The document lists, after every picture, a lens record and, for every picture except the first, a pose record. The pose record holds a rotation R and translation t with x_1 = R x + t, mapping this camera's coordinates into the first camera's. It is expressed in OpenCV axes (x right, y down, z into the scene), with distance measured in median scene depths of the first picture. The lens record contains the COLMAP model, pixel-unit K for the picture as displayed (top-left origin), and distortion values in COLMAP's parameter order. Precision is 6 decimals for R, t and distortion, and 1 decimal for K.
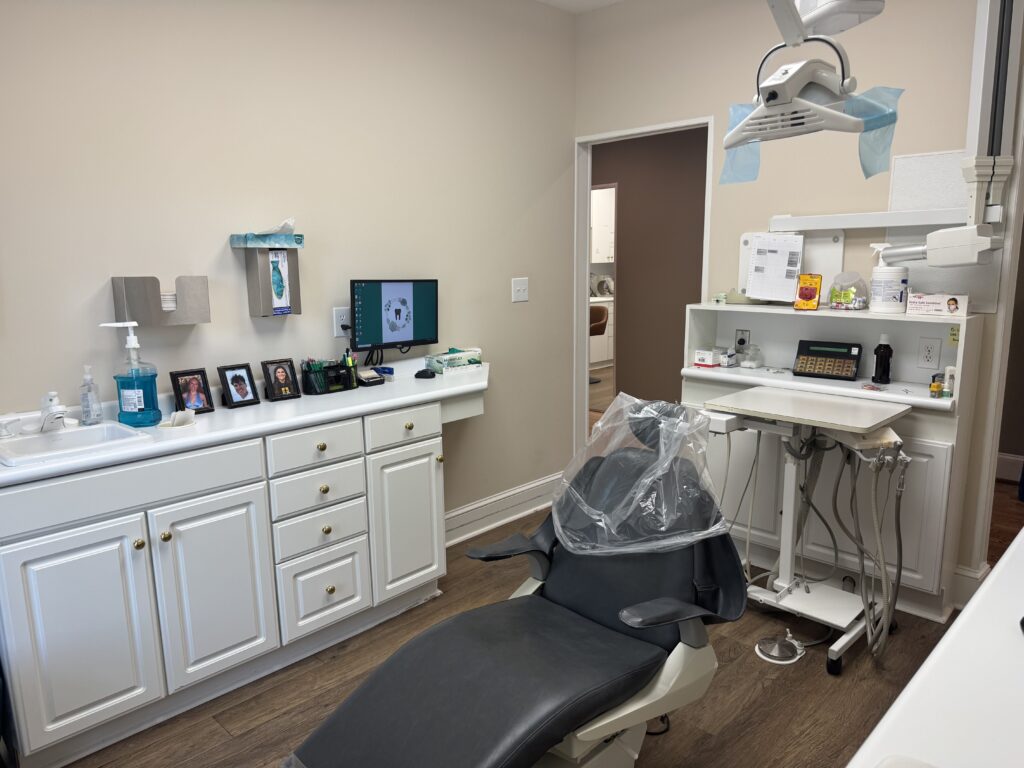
lens RADIAL K [[728.2, 0, 529.9], [0, 728.2, 387.0], [0, 0, 1]] dist [0.056257, -0.068670]
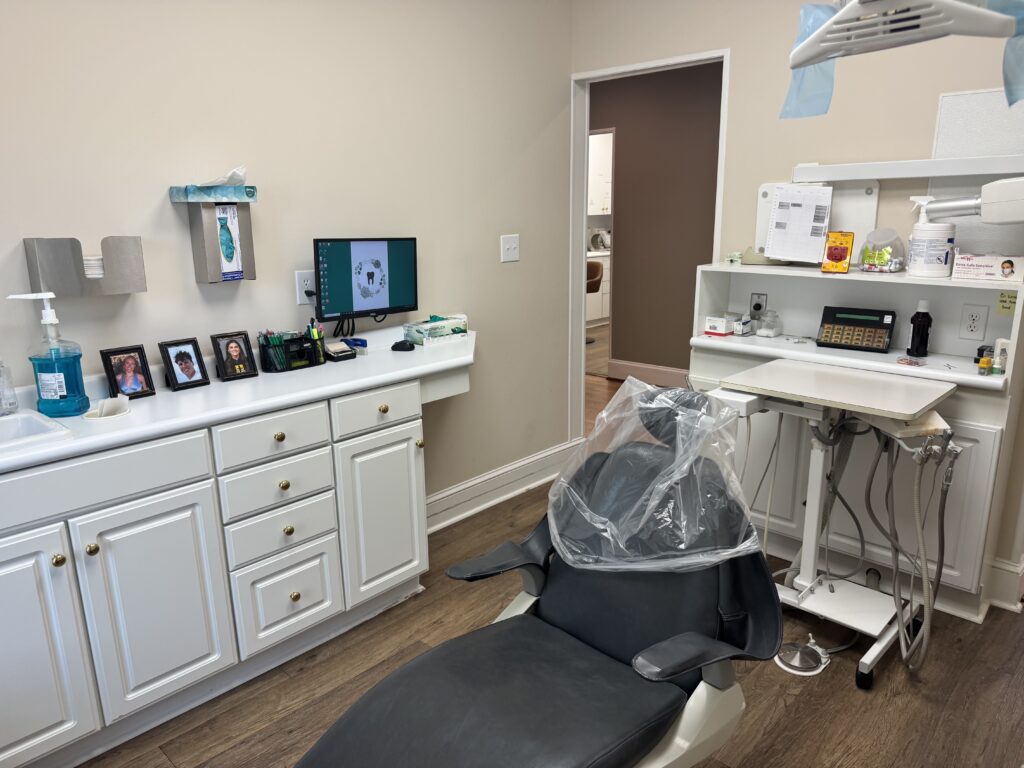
lens RADIAL K [[728.2, 0, 524.9], [0, 728.2, 386.6], [0, 0, 1]] dist [0.056257, -0.068670]
pose [[0.999980, -0.002367, 0.005860, -0.001002], [0.001987, 0.997937, 0.064176, -0.029508], [-0.006000, -0.064163, 0.997921, 0.130319]]
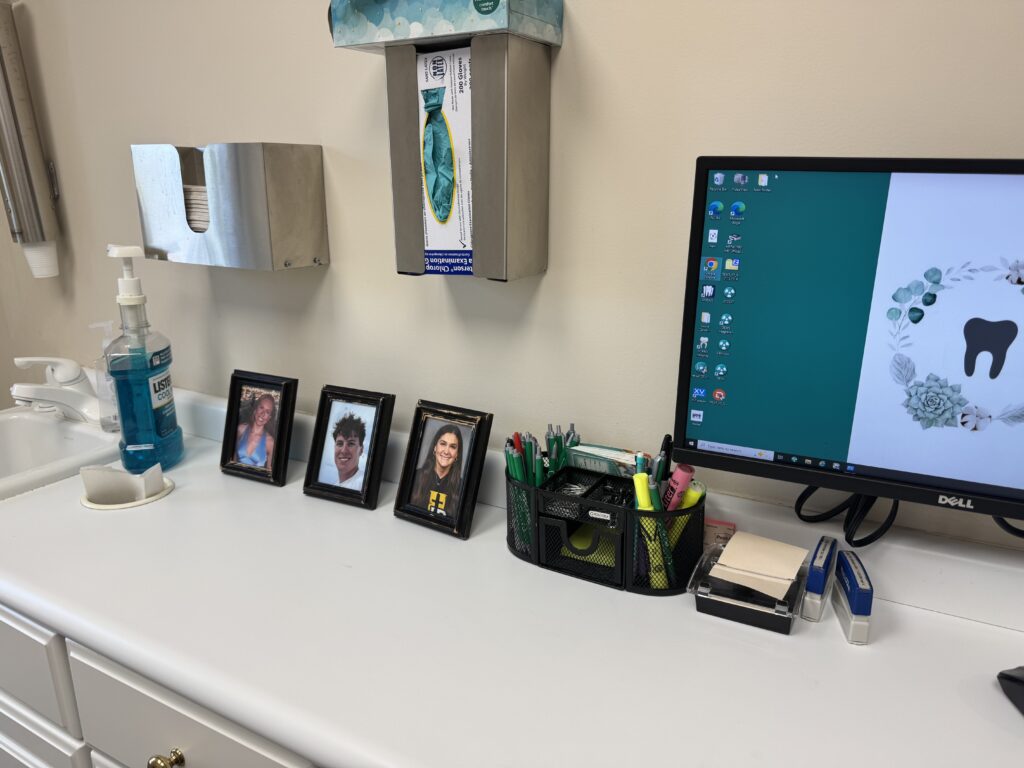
lens RADIAL K [[728.2, 0, 509.8], [0, 728.2, 376.1], [0, 0, 1]] dist [0.056257, -0.068670]
pose [[0.234005, 0.276499, -0.932089, -0.035622], [-0.155840, 0.956978, 0.244758, -0.138450], [0.959664, 0.087982, 0.267027, 0.959637]]
